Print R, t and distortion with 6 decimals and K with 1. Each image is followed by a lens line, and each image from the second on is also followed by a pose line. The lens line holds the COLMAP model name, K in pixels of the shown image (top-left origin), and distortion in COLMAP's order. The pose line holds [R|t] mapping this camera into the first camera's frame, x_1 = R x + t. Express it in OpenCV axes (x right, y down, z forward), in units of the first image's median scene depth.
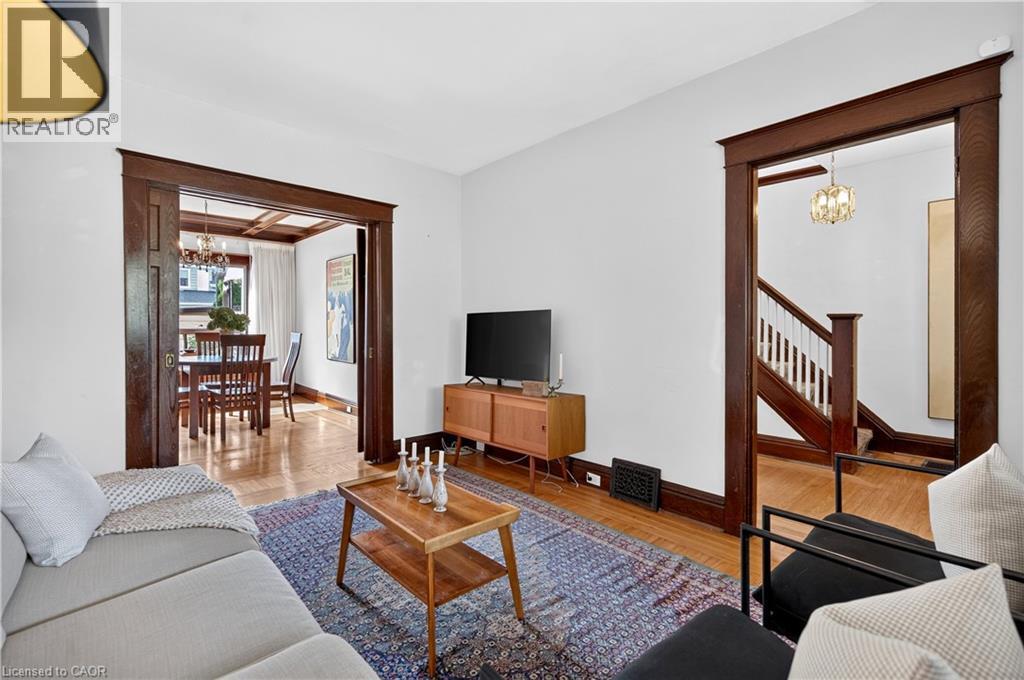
lens RADIAL K [[468.0, 0, 512.0], [0, 468.0, 319.8], [0, 0, 1]] dist [0.001516, 0.000098]
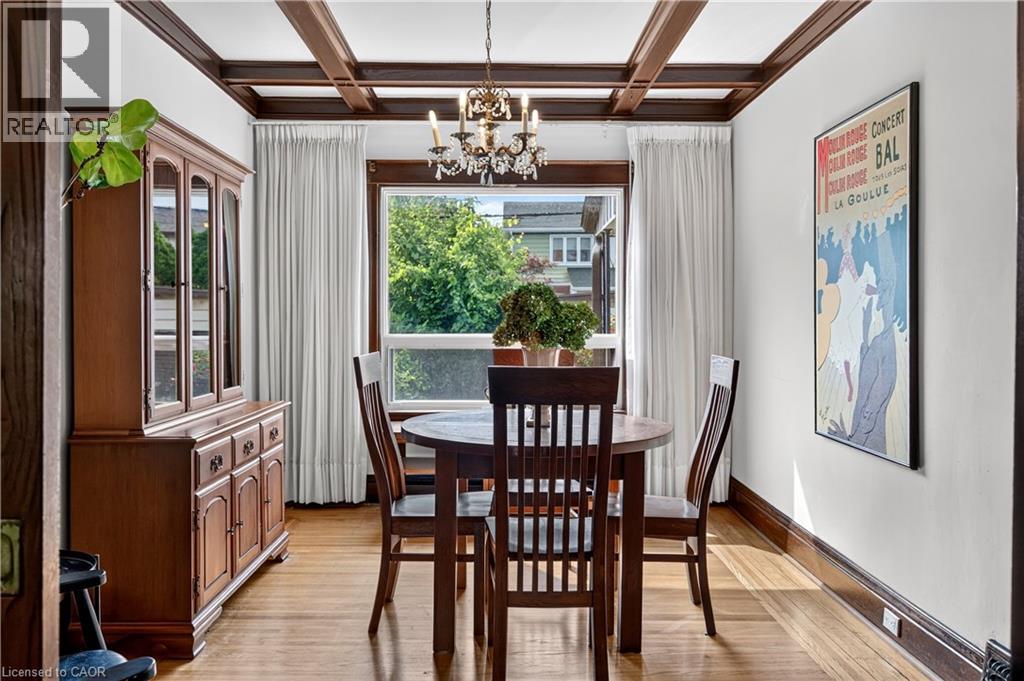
lens RADIAL K [[801.2, 0, 490.0], [0, 801.2, 321.4], [0, 0, 1]] dist [-0.007450, -0.000634]
pose [[0.735512, 0.011557, -0.677413, -0.182364], [-0.006167, 0.999927, 0.010363, 0.000352], [0.677484, -0.003444, 0.735530, 0.432435]]
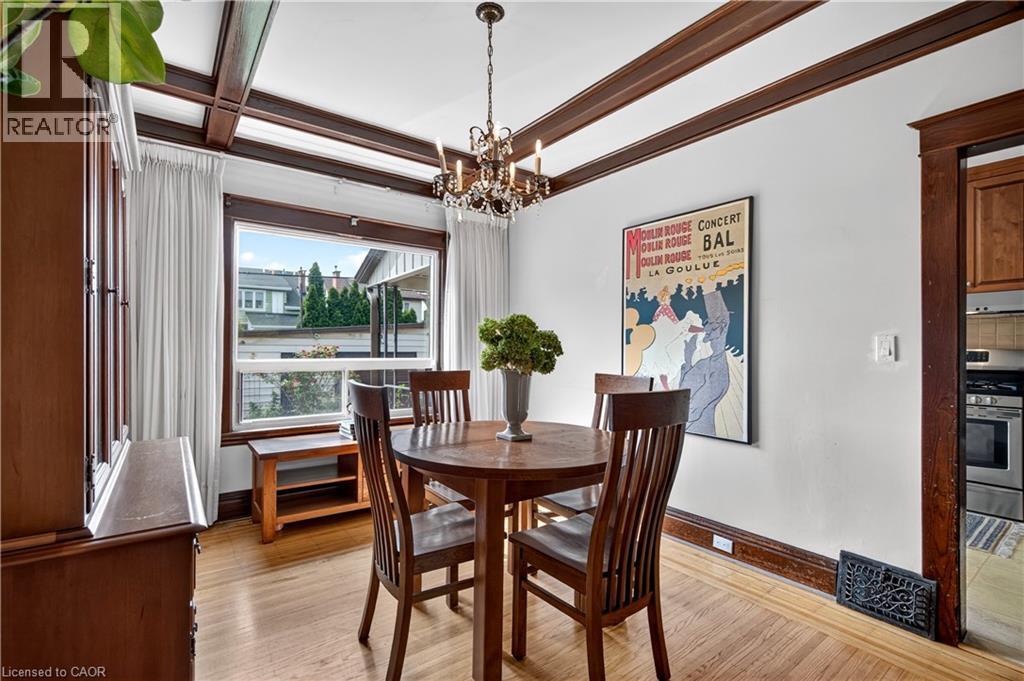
lens RADIAL K [[463.4, 0, 491.6], [0, 463.4, 345.6], [0, 0, 1]] dist [-0.000619, -0.000461]
pose [[0.992628, 0.015870, -0.120155, -0.486082], [-0.016523, 0.999854, -0.004442, 0.005495], [0.120067, 0.006394, 0.992745, 0.494299]]
